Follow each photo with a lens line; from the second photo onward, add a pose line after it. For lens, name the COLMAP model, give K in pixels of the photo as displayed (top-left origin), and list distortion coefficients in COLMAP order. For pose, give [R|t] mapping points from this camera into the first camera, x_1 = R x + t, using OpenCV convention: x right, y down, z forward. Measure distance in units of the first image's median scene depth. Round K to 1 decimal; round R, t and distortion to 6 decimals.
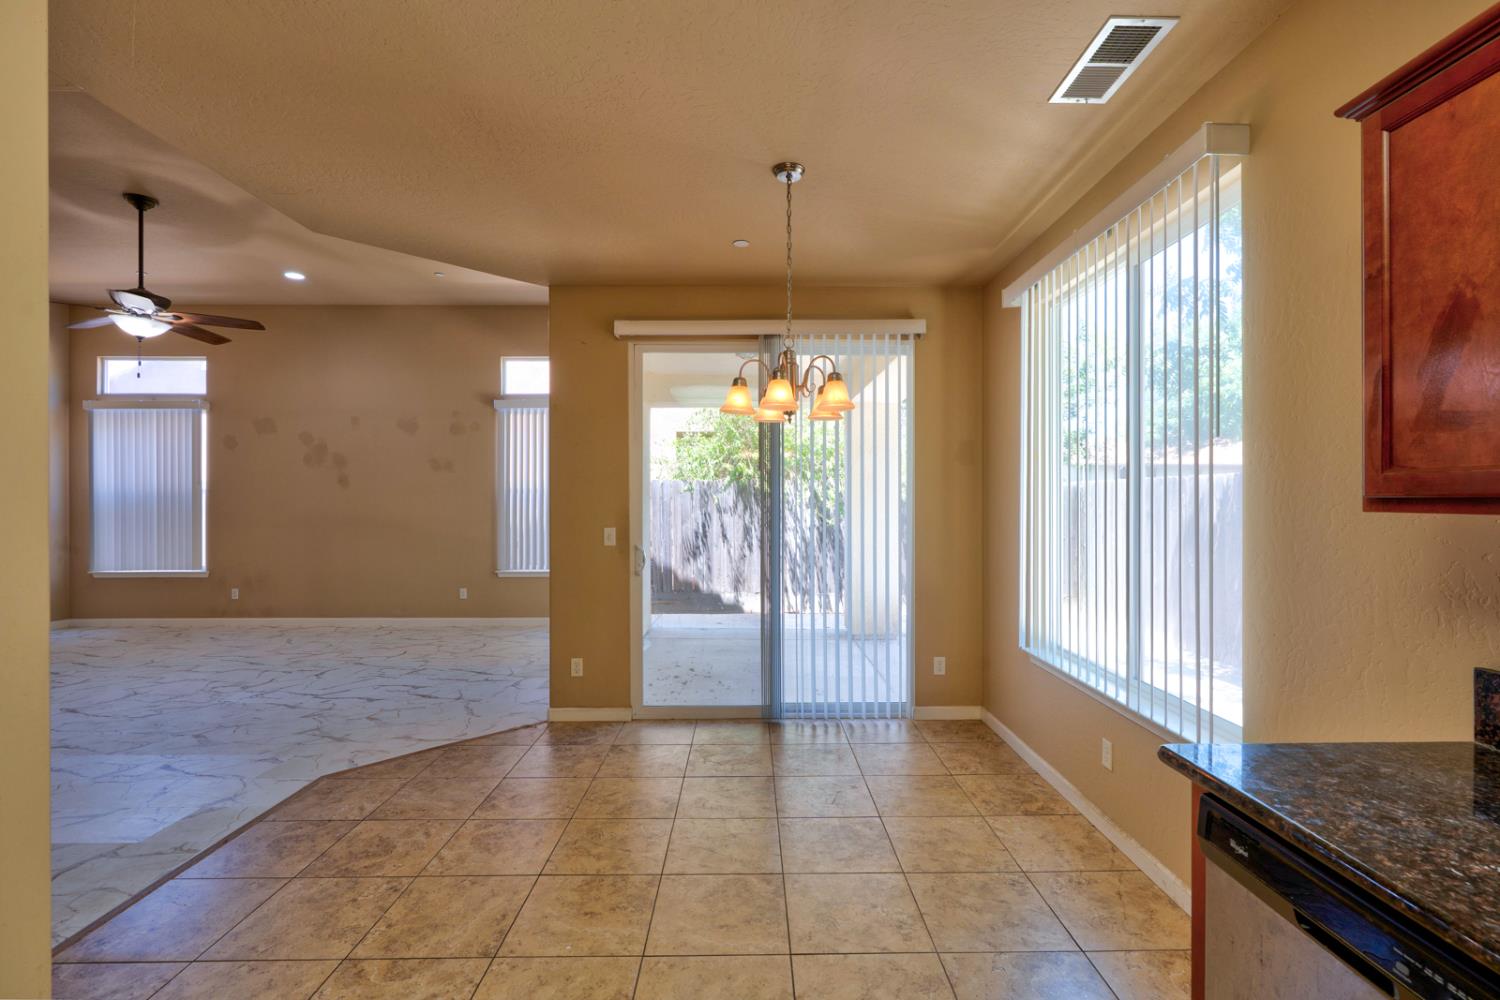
lens RADIAL K [[678.0, 0, 760.5], [0, 678.0, 501.3], [0, 0, 1]] dist [-0.012302, 0.004824]
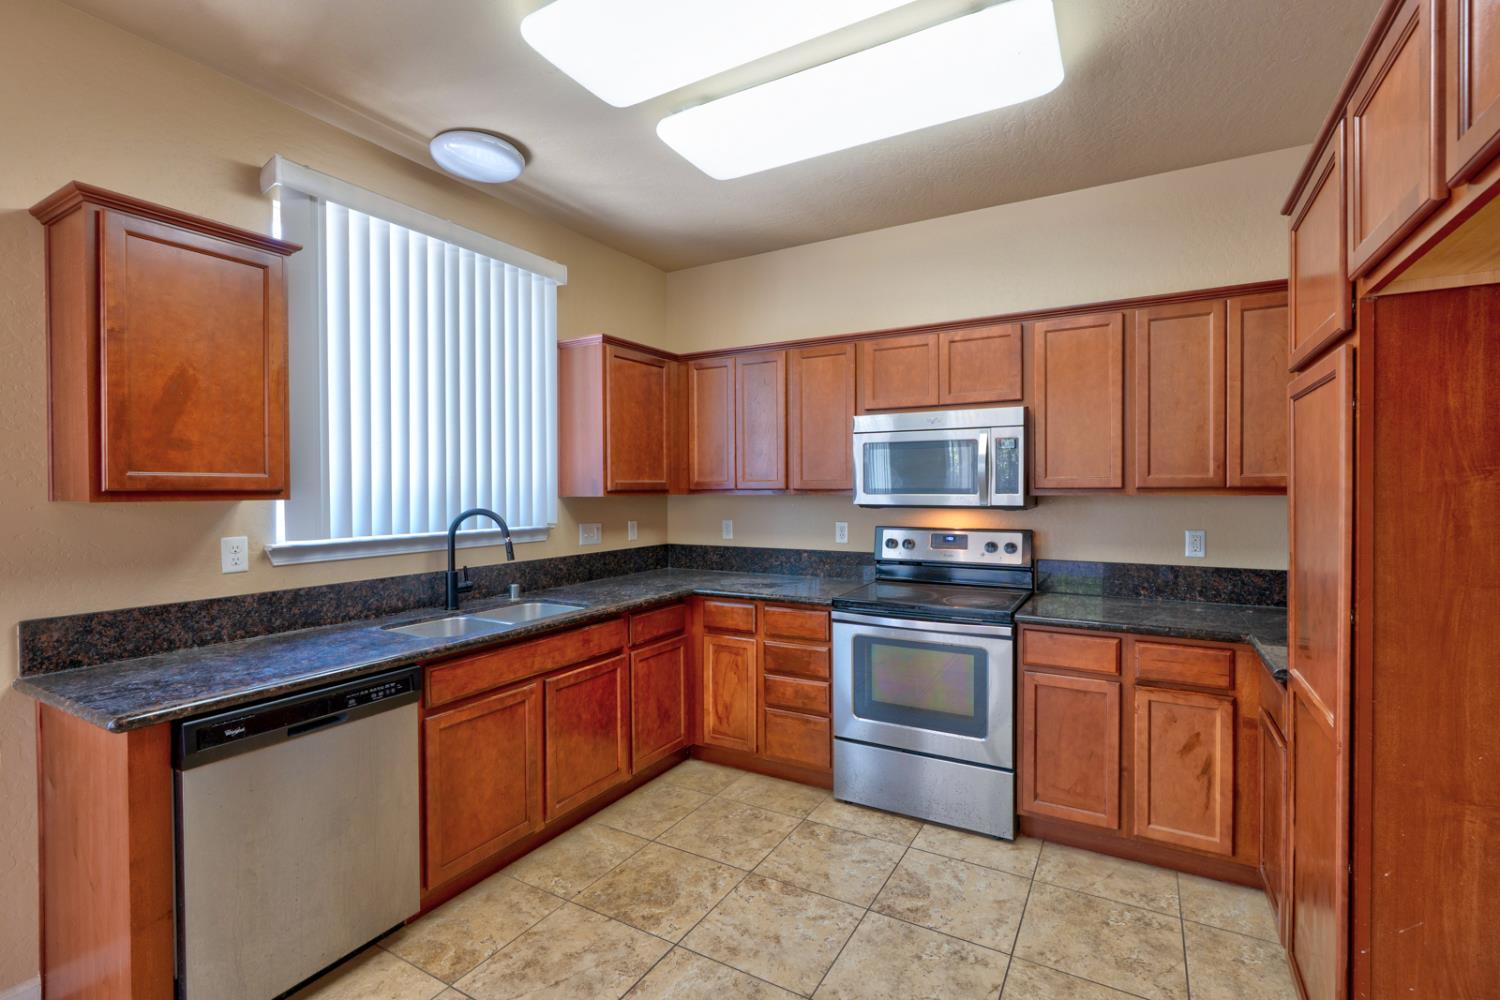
lens RADIAL K [[678.0, 0, 757.2], [0, 678.0, 495.0], [0, 0, 1]] dist [-0.012302, 0.004824]
pose [[-0.859595, -0.000916, 0.510976, -0.465408], [0.005559, 0.999922, 0.011145, -0.003550], [-0.510946, 0.012420, -0.859523, 0.770398]]
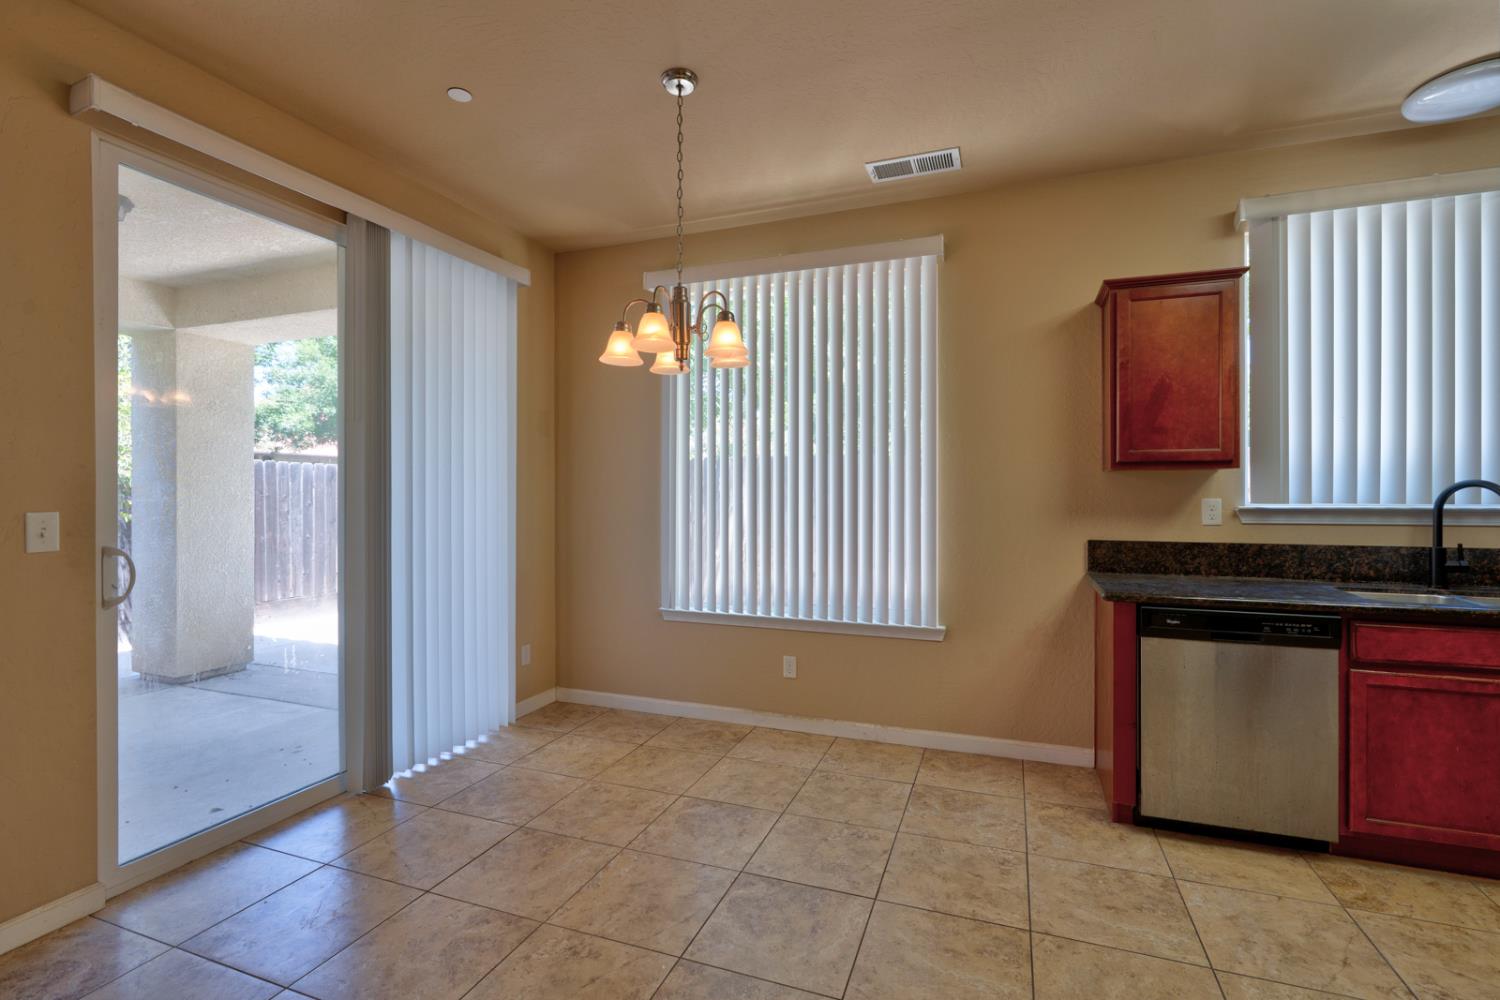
lens RADIAL K [[678.0, 0, 759.8], [0, 678.0, 493.5], [0, 0, 1]] dist [-0.012302, 0.004824]
pose [[0.364647, -0.002099, 0.931143, -0.817609], [0.001931, 0.999997, 0.001498, 0.046209], [-0.931144, 0.001252, 0.364650, 0.664947]]
